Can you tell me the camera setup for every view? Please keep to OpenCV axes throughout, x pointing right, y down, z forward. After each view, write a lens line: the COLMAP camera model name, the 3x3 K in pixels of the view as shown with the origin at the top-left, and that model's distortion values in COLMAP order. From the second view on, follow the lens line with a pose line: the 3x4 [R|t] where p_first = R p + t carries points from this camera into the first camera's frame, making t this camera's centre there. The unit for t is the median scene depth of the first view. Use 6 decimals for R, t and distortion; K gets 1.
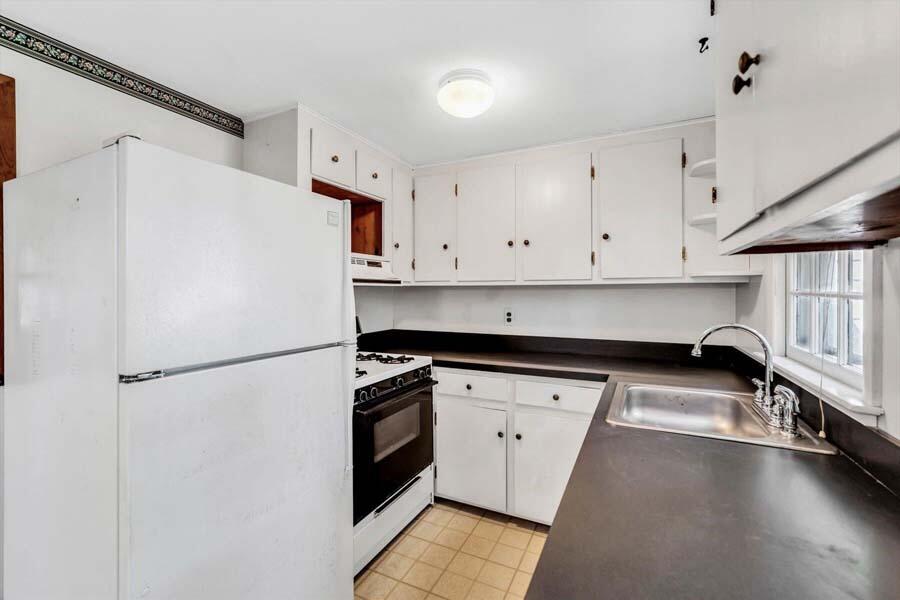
lens RADIAL K [[386.2, 0, 448.6], [0, 386.2, 290.3], [0, 0, 1]] dist [-0.001503, -0.000224]
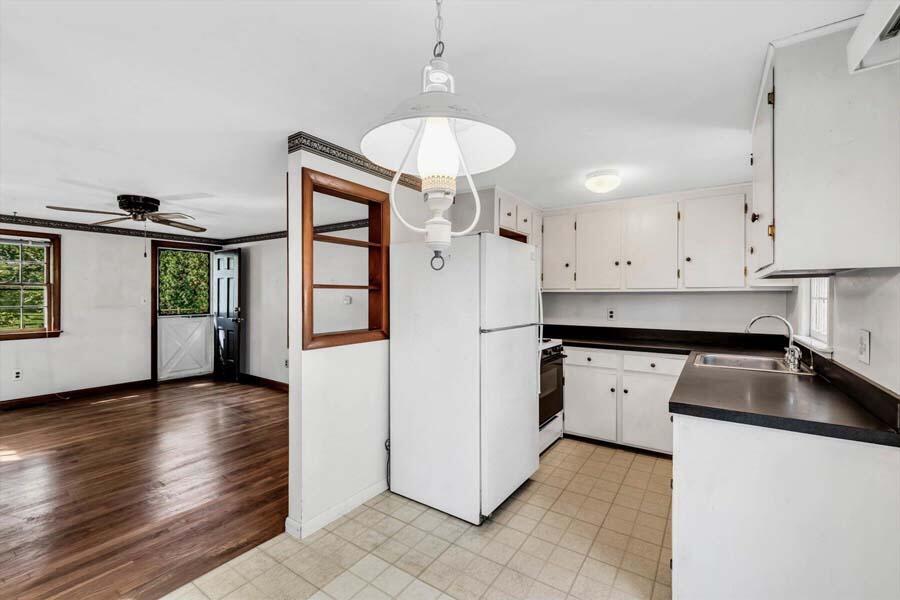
lens RADIAL K [[386.9, 0, 446.4], [0, 386.9, 297.7], [0, 0, 1]] dist [0.000231, 0.000249]
pose [[0.989659, 0.003719, -0.143395, -0.297082], [-0.002791, 0.999974, 0.006672, 0.001007], [0.143416, -0.006203, 0.989643, -0.601436]]
